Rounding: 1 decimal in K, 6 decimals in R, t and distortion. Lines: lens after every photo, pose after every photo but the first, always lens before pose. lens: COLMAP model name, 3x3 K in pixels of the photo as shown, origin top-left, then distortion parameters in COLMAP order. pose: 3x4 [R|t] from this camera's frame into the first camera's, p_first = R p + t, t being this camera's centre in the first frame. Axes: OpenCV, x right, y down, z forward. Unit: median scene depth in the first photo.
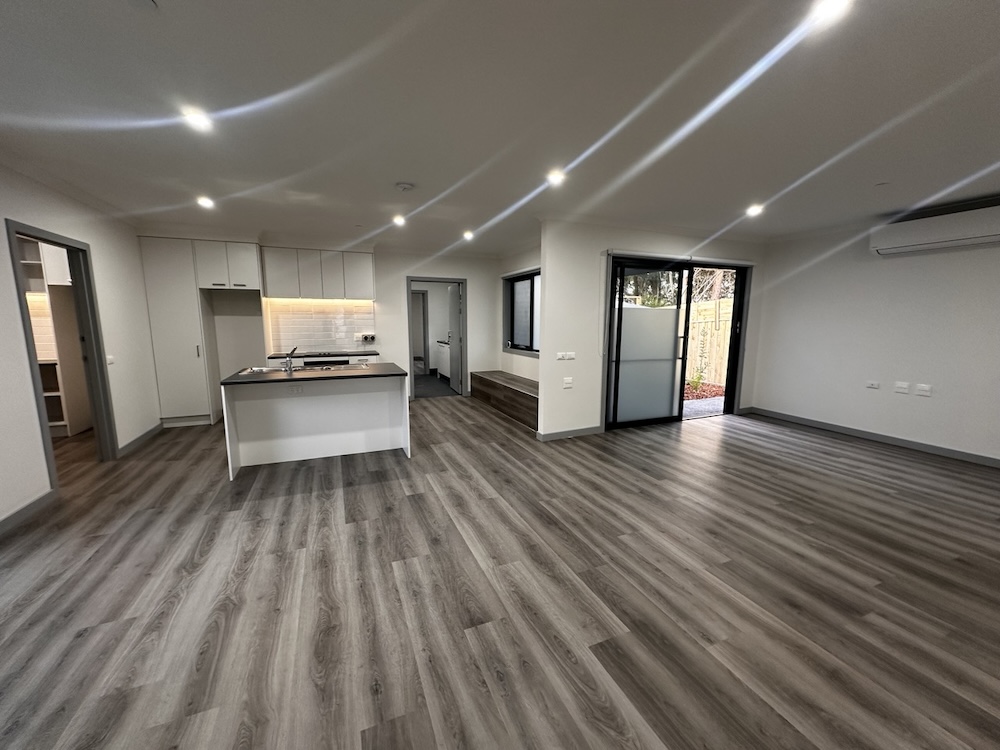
lens RADIAL K [[402.0, 0, 500.9], [0, 402.0, 376.9], [0, 0, 1]] dist [0.000901, 0.000718]
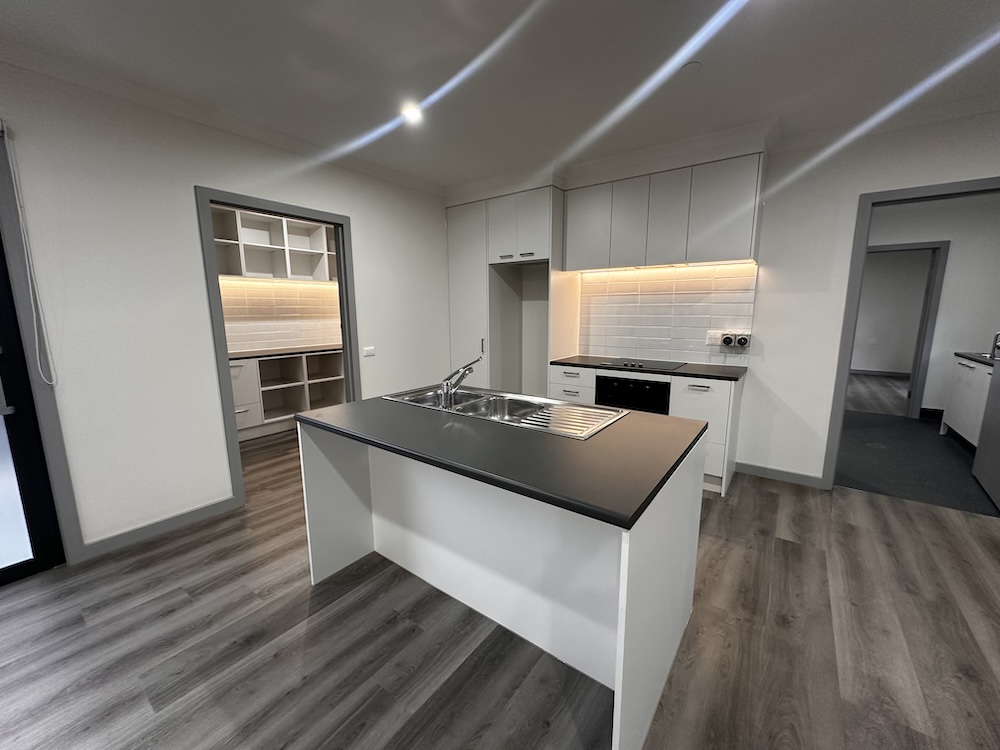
lens RADIAL K [[402.0, 0, 497.2], [0, 402.0, 371.8], [0, 0, 1]] dist [0.000901, 0.000718]
pose [[0.509392, 0.130514, -0.850579, -0.077387], [-0.119690, 0.989570, 0.080162, -0.096591], [0.852170, 0.060972, 0.519701, 0.754110]]
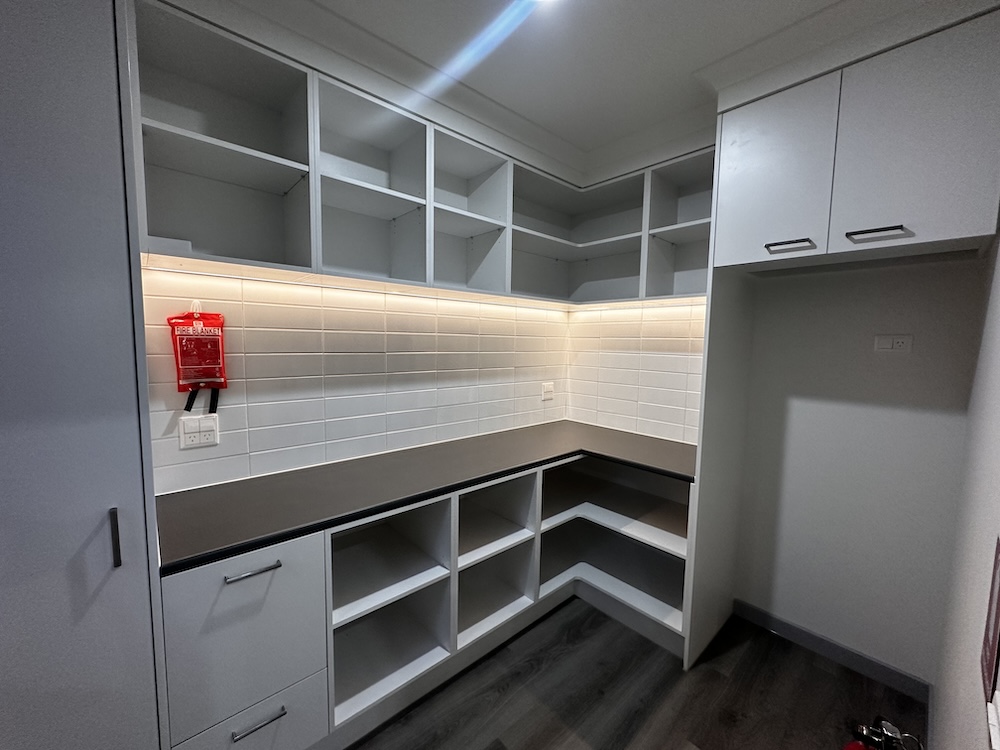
lens RADIAL K [[402.0, 0, 509.2], [0, 402.0, 378.5], [0, 0, 1]] dist [0.000901, 0.000718]
pose [[0.348049, 0.090610, -0.933087, -0.574106], [-0.151571, 0.987662, 0.039373, -0.113459], [0.925142, 0.127725, 0.357488, 0.761608]]
